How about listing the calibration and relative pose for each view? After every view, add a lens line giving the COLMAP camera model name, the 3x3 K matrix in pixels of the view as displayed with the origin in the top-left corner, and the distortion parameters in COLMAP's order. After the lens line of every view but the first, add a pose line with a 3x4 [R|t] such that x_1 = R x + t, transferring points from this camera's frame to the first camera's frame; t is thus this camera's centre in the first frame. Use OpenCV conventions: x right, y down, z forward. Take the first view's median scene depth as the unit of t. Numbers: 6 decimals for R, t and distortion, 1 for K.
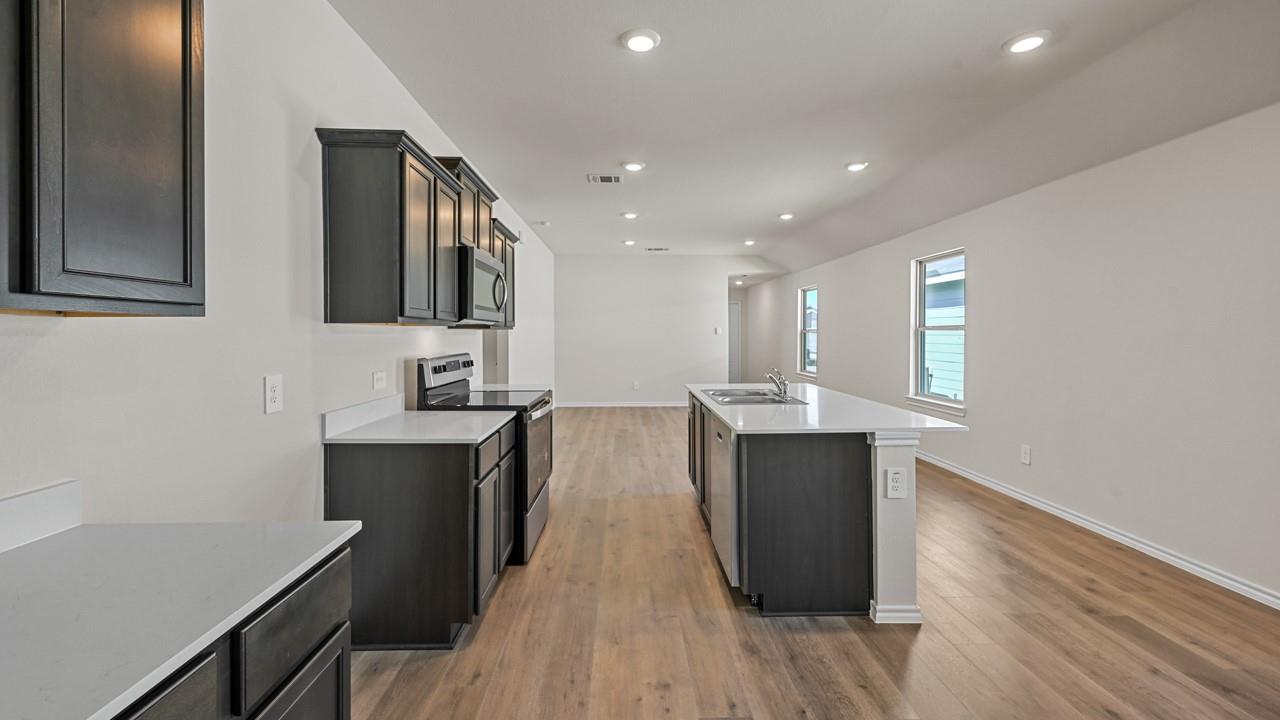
lens RADIAL K [[524.1, 0, 646.6], [0, 524.1, 337.5], [0, 0, 1]] dist [0.003324, -0.000054]
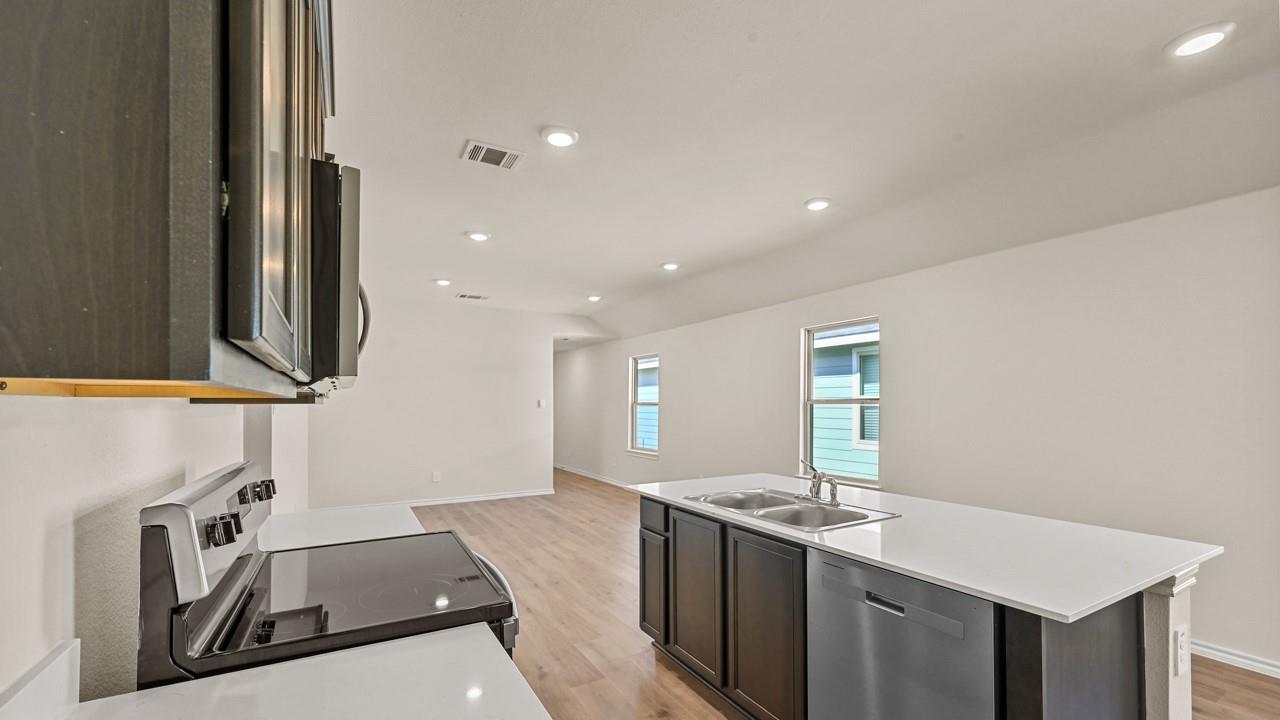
lens RADIAL K [[524.1, 0, 647.8], [0, 524.1, 399.2], [0, 0, 1]] dist [0.003324, -0.000054]
pose [[0.883540, 0.003563, 0.468342, -0.195381], [0.005002, 0.999842, -0.017043, -0.008793], [-0.468329, 0.017401, 0.883383, 0.366157]]
